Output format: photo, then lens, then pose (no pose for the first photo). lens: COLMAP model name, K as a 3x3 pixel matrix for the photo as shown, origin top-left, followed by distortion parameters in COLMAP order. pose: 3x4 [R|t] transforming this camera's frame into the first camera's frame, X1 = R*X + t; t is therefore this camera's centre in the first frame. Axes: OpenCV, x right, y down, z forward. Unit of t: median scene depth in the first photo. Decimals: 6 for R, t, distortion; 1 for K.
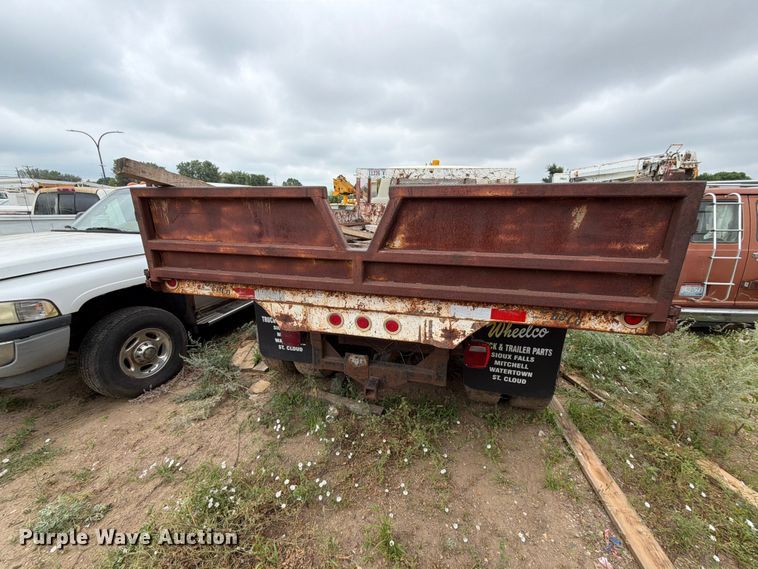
lens RADIAL K [[295.7, 0, 377.4], [0, 295.7, 281.3], [0, 0, 1]] dist [-0.000877, -0.000098]
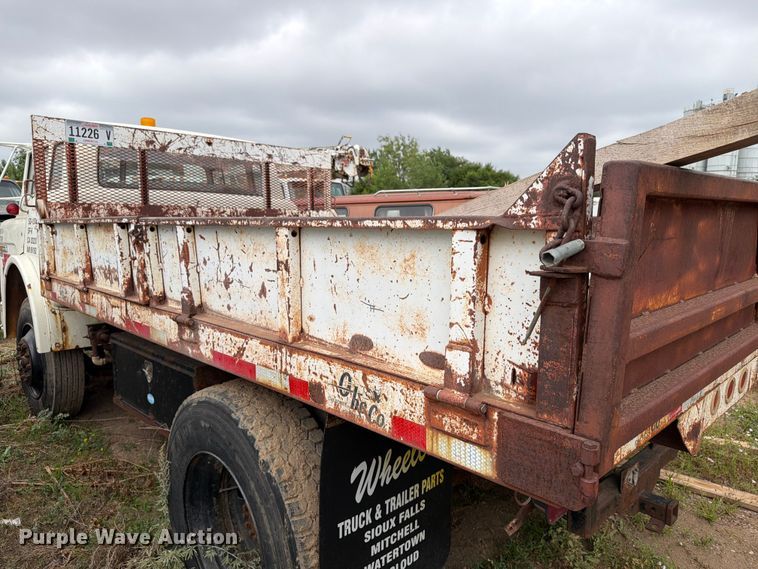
lens RADIAL K [[529.3, 0, 364.5], [0, 529.3, 283.1], [0, 0, 1]] dist [0.136535, -0.251586]
pose [[0.552692, -0.116952, 0.825139, -0.827980], [0.205337, 0.978691, 0.001177, -0.147872], [-0.807693, 0.168781, 0.564929, 0.545065]]
